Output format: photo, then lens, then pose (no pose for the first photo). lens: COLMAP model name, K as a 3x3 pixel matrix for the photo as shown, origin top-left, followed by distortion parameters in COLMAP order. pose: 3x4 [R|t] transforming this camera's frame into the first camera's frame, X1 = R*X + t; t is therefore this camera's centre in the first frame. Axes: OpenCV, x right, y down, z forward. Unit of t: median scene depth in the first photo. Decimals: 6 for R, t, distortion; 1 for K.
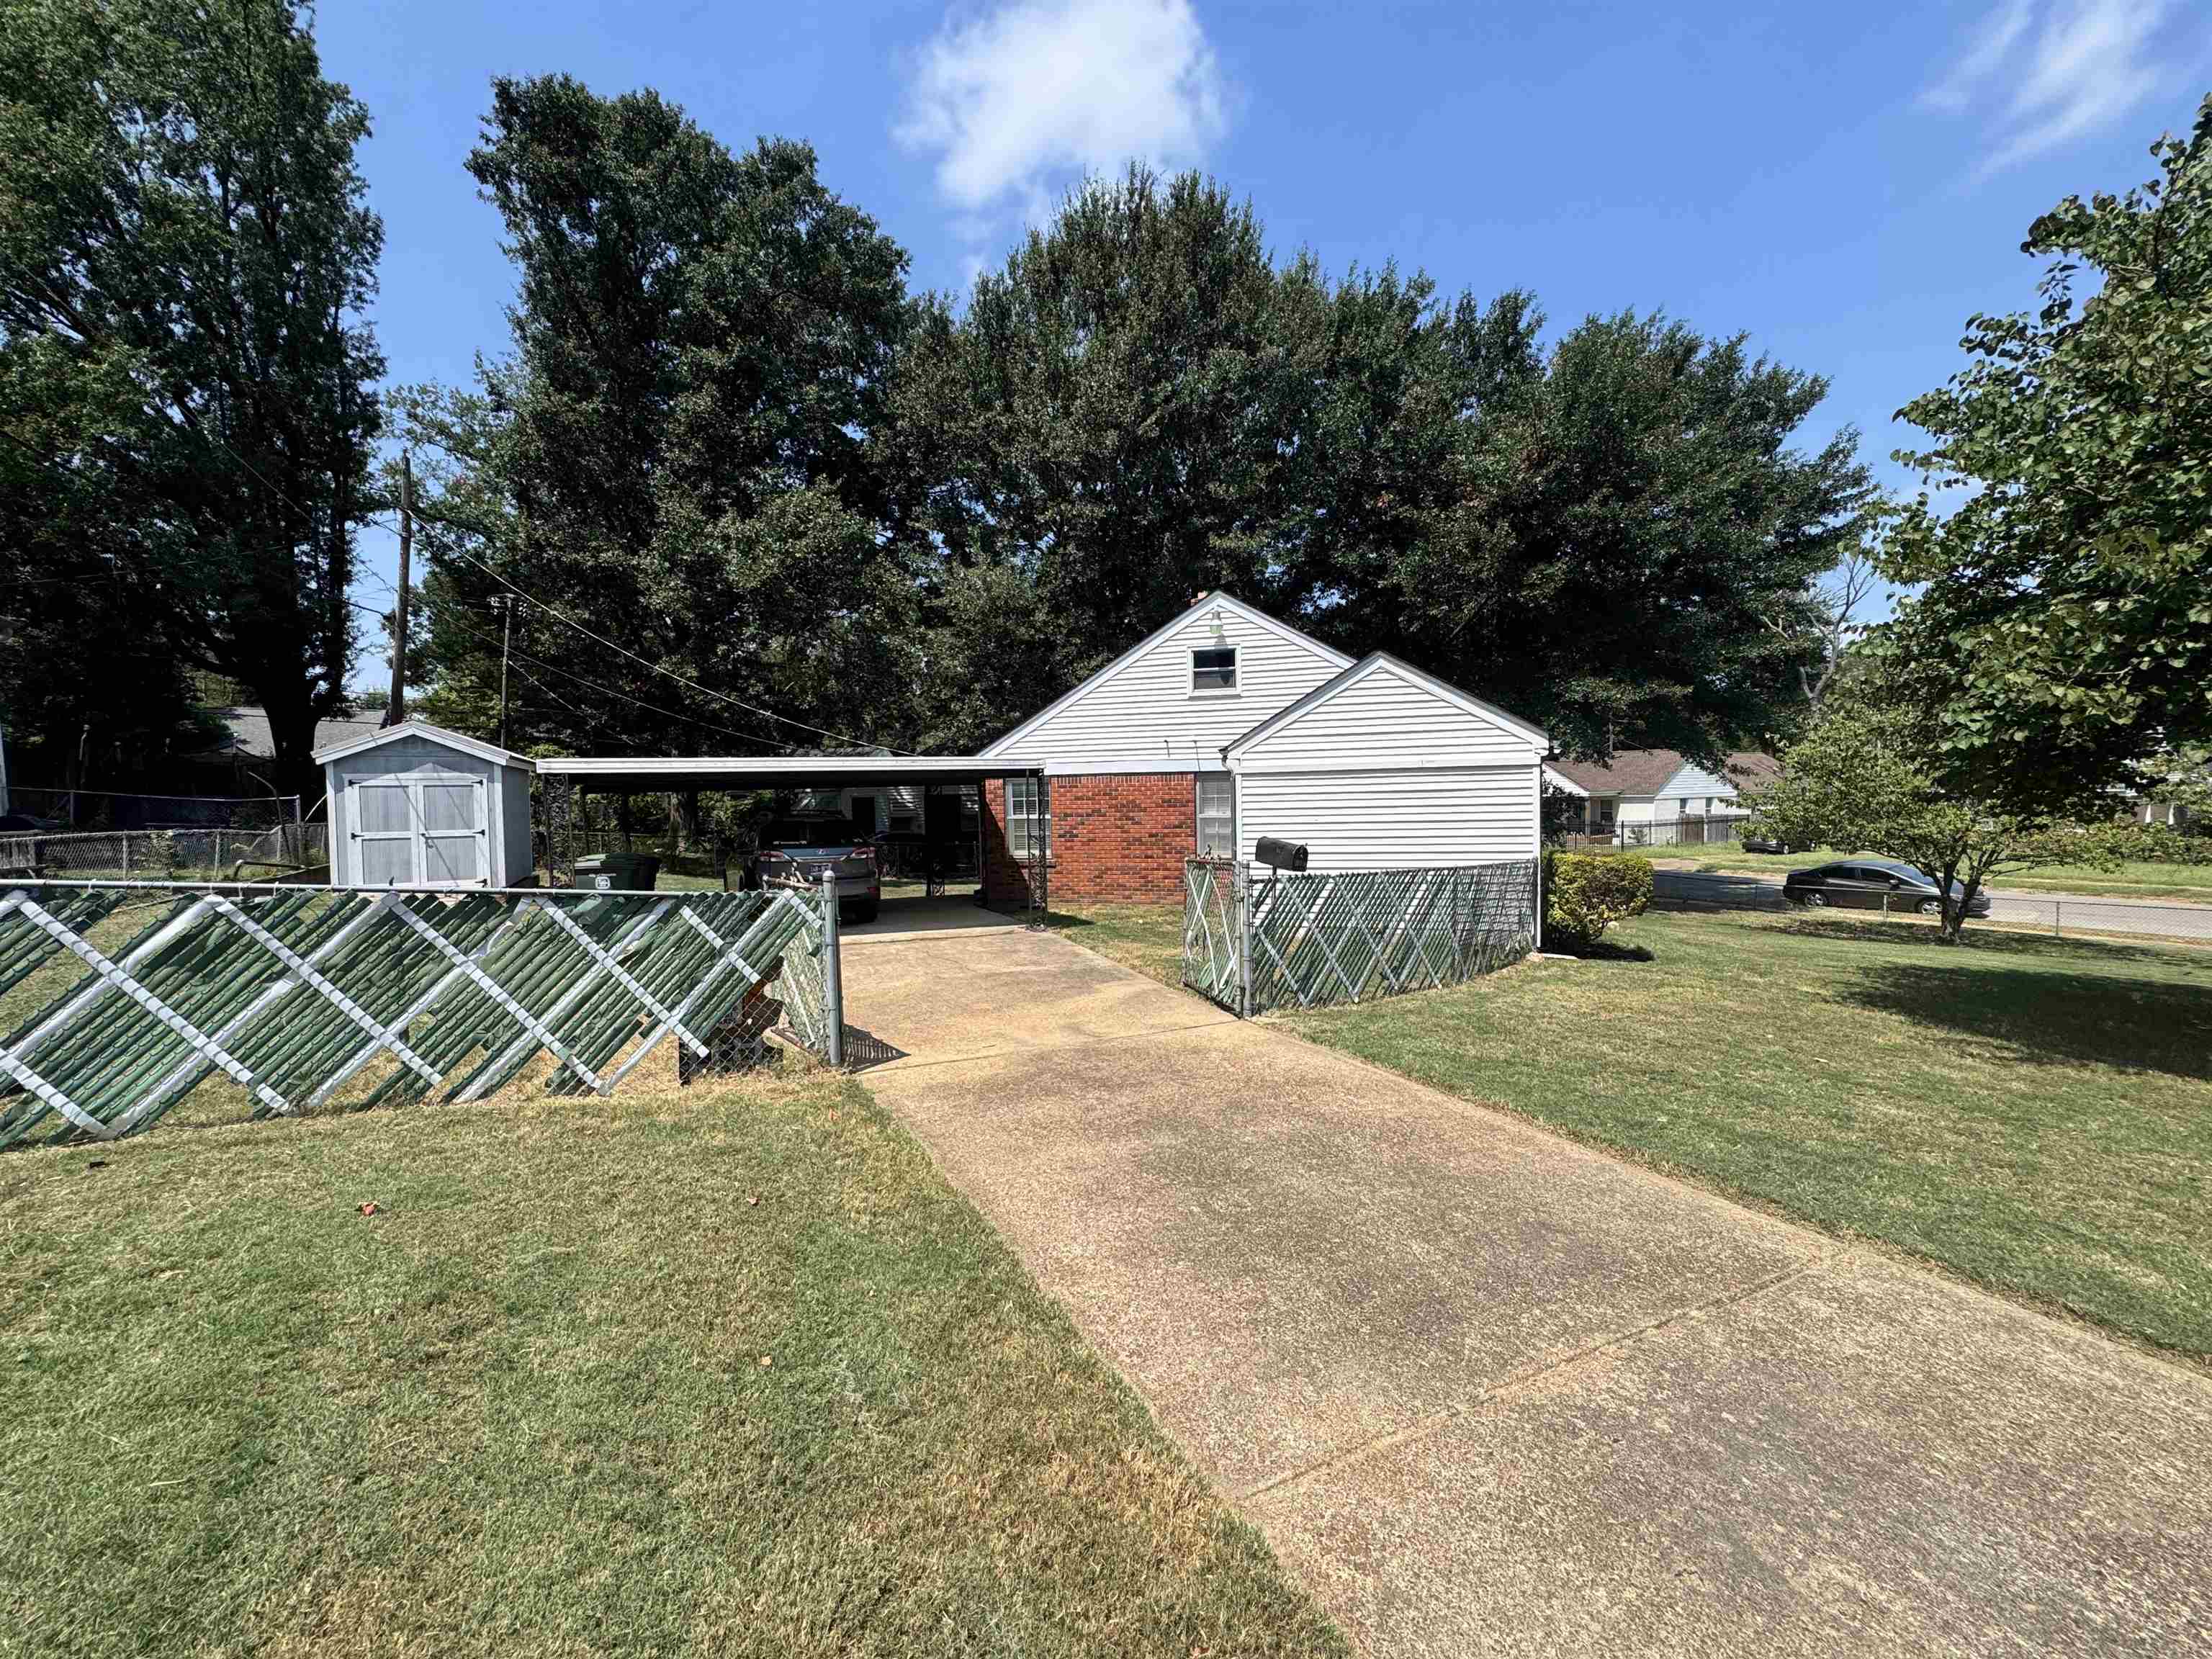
lens RADIAL K [[883.9, 0, 1119.7], [0, 883.9, 831.8], [0, 0, 1]] dist [-0.003931, 0.000089]
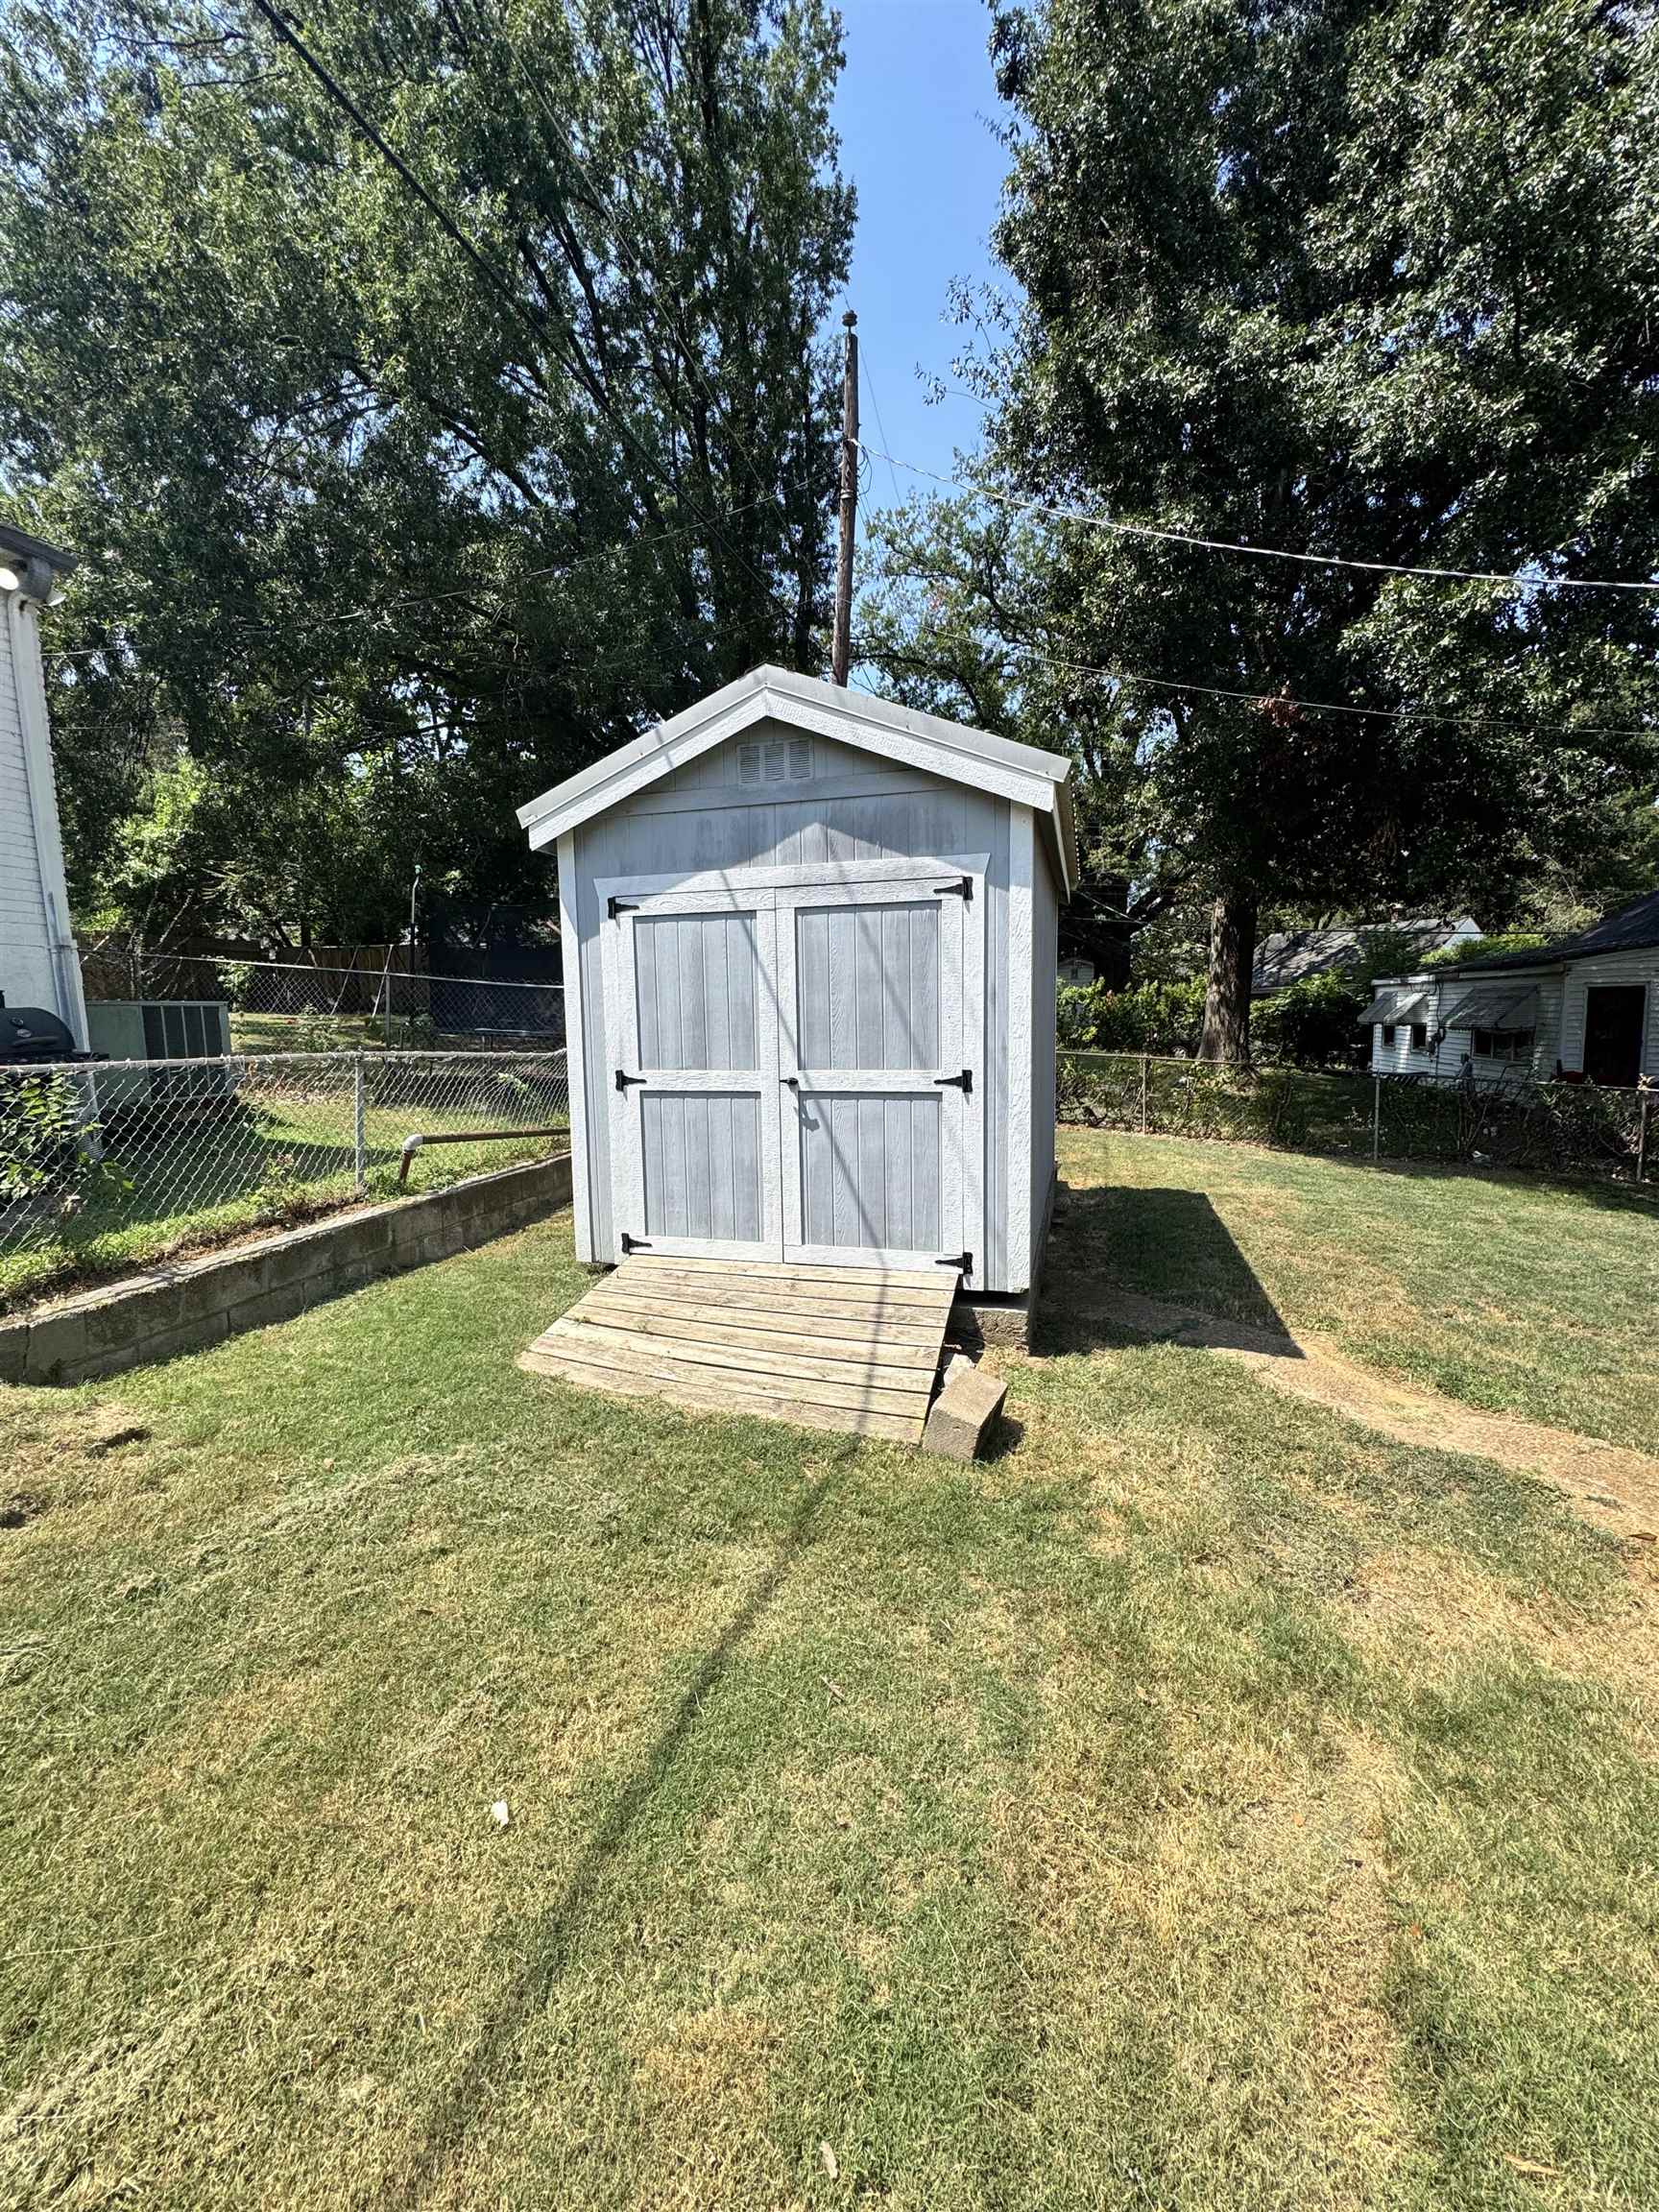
lens RADIAL K [[883.9, 0, 828.3], [0, 883.9, 1110.8], [0, 0, 1]] dist [-0.003931, 0.000089]
pose [[0.730896, 0.075054, -0.678349, -0.580470], [-0.018928, 0.995782, 0.089781, -0.013429], [0.682226, -0.052780, 0.729233, 0.790104]]
